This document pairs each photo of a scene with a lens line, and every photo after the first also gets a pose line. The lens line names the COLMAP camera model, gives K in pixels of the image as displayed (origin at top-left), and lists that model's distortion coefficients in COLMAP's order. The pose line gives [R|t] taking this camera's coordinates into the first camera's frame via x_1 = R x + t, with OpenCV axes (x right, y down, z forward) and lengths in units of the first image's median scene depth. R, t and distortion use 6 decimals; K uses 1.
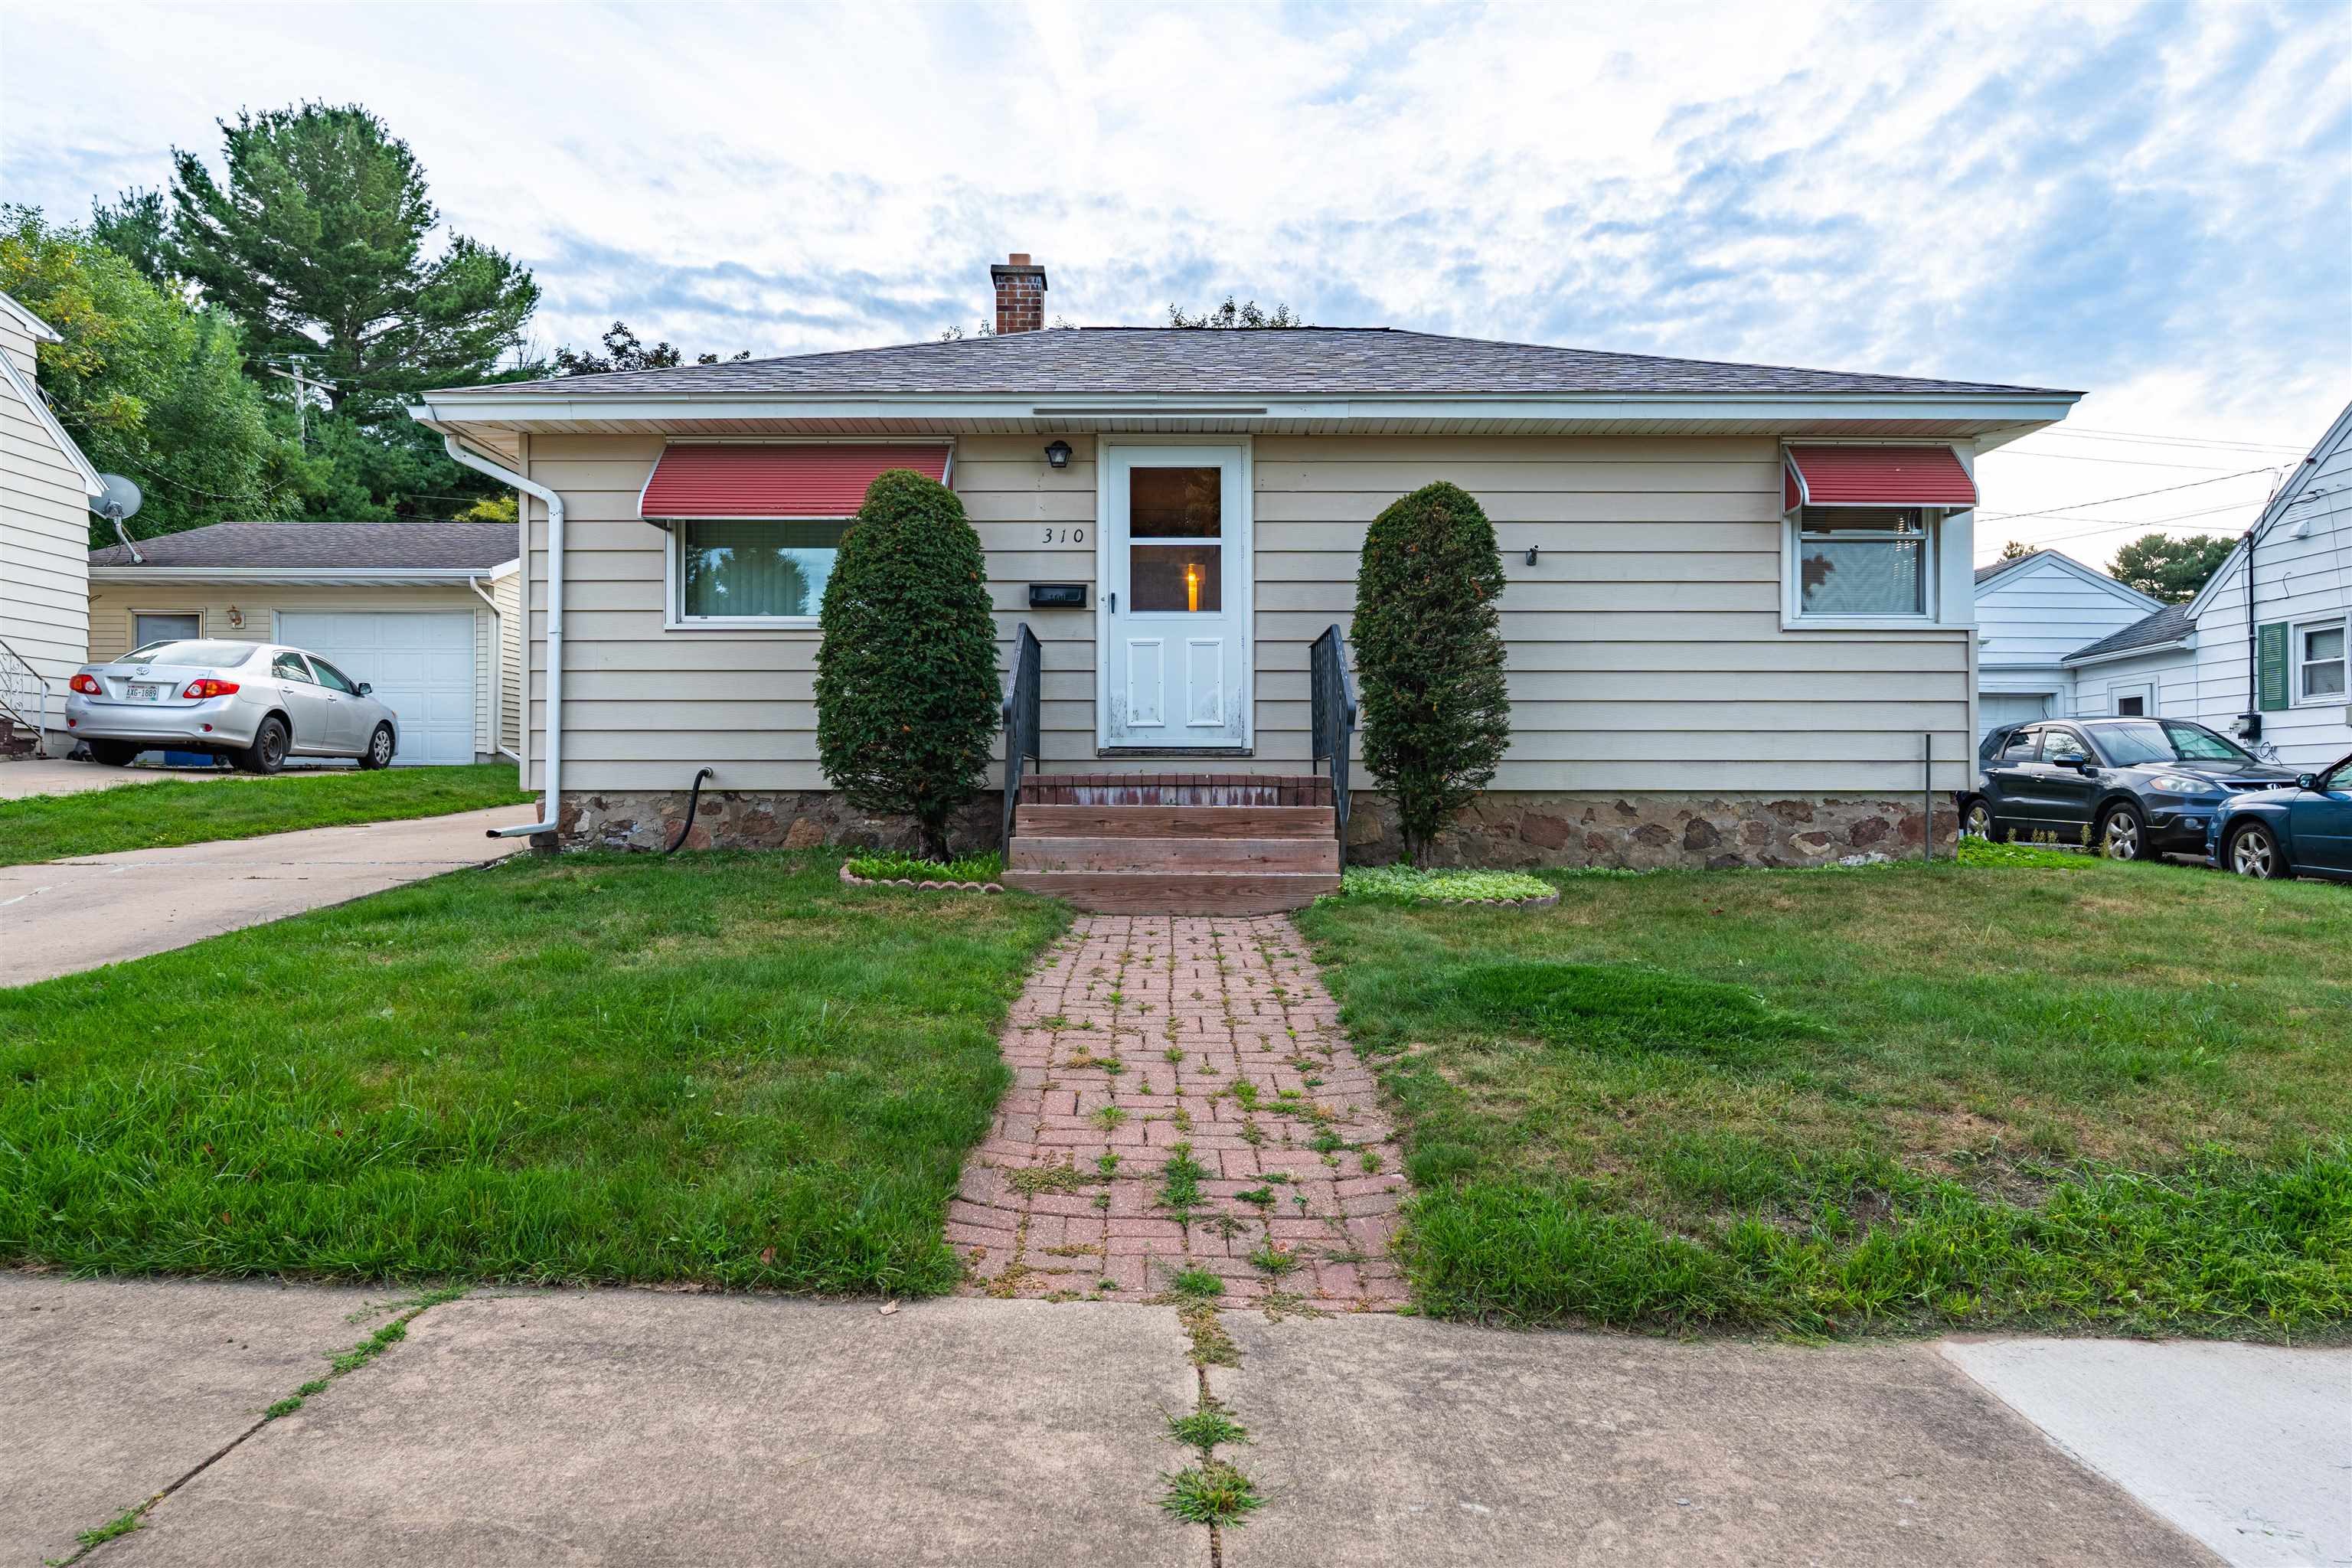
lens RADIAL K [[1408.7, 0, 1229.0], [0, 1408.7, 789.6], [0, 0, 1]] dist [0.001635, 0.001096]
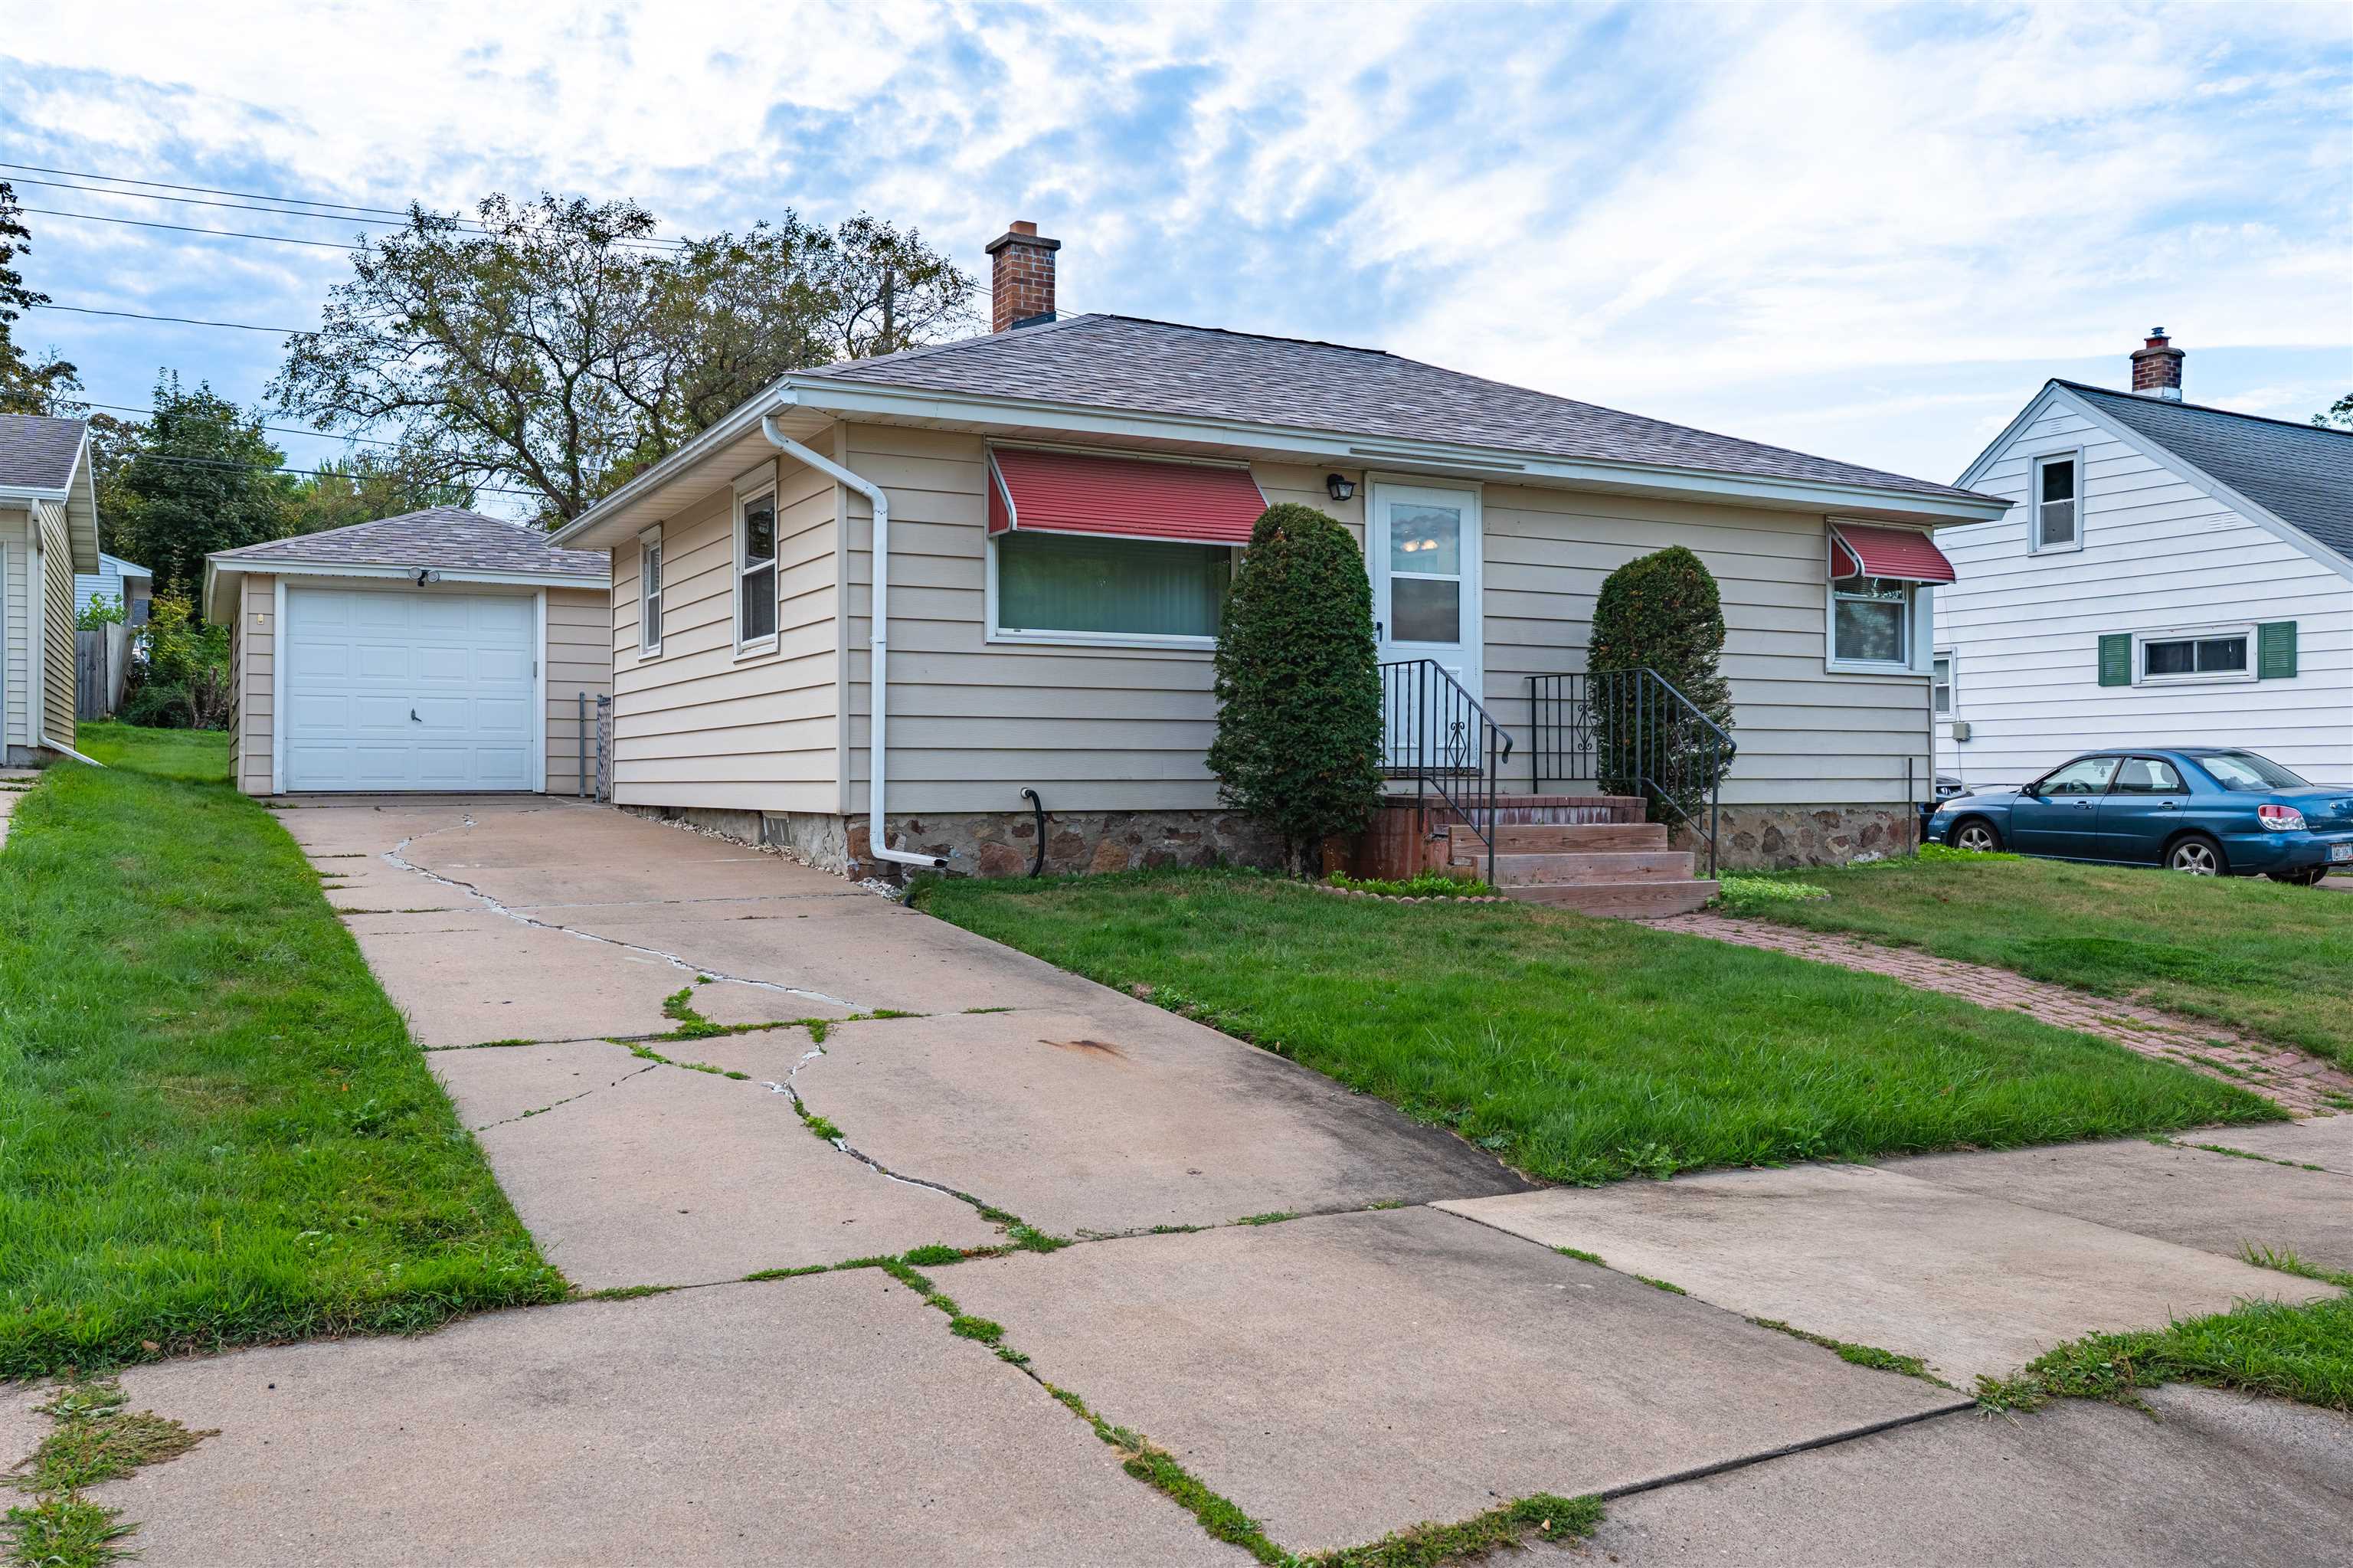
lens RADIAL K [[1837.7, 0, 1185.1], [0, 1837.7, 783.5], [0, 0, 1]] dist [-0.005960, 0.006800]
pose [[0.880704, -0.002861, 0.473659, -0.861756], [-0.002281, 0.999945, 0.010281, -0.031632], [-0.473662, -0.010135, 0.880648, -0.149372]]
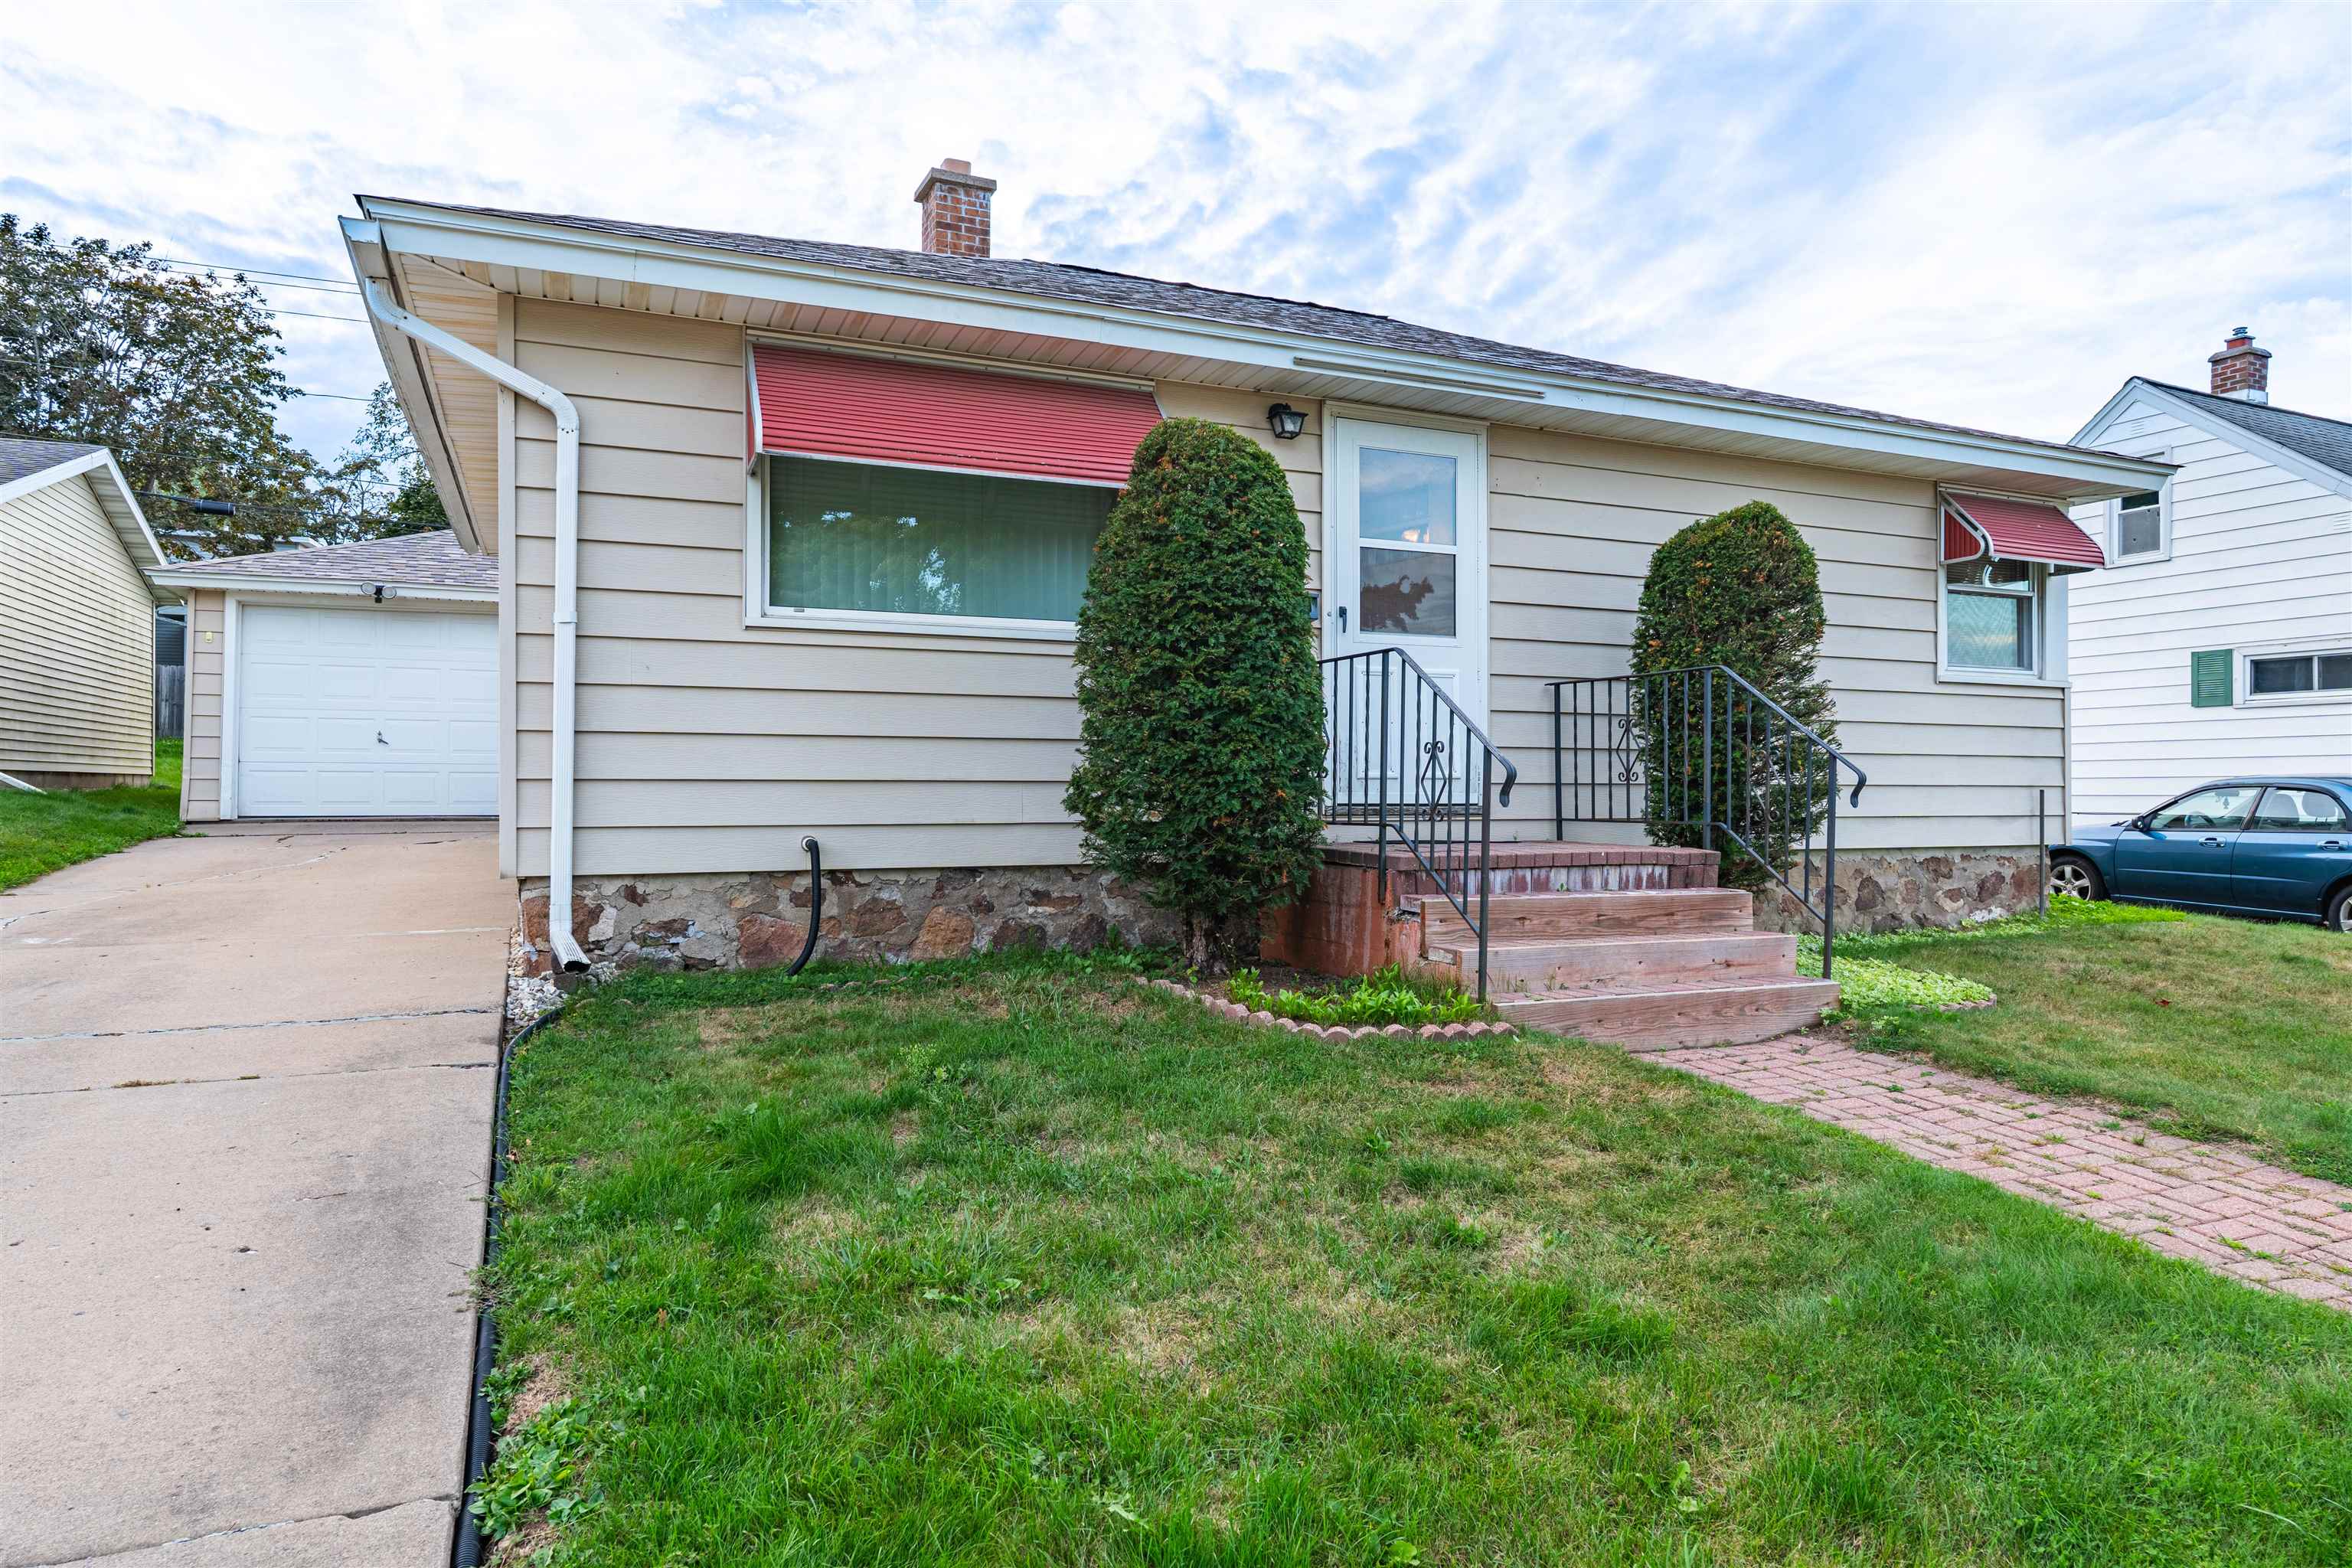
lens RADIAL K [[1408.7, 0, 1180.3], [0, 1408.7, 788.2], [0, 0, 1]] dist [0.001635, 0.001096]
pose [[0.915978, 0.002217, 0.401223, -0.474228], [-0.004919, 0.999972, 0.005703, -0.042889], [-0.401199, -0.007198, 0.915963, 0.319551]]
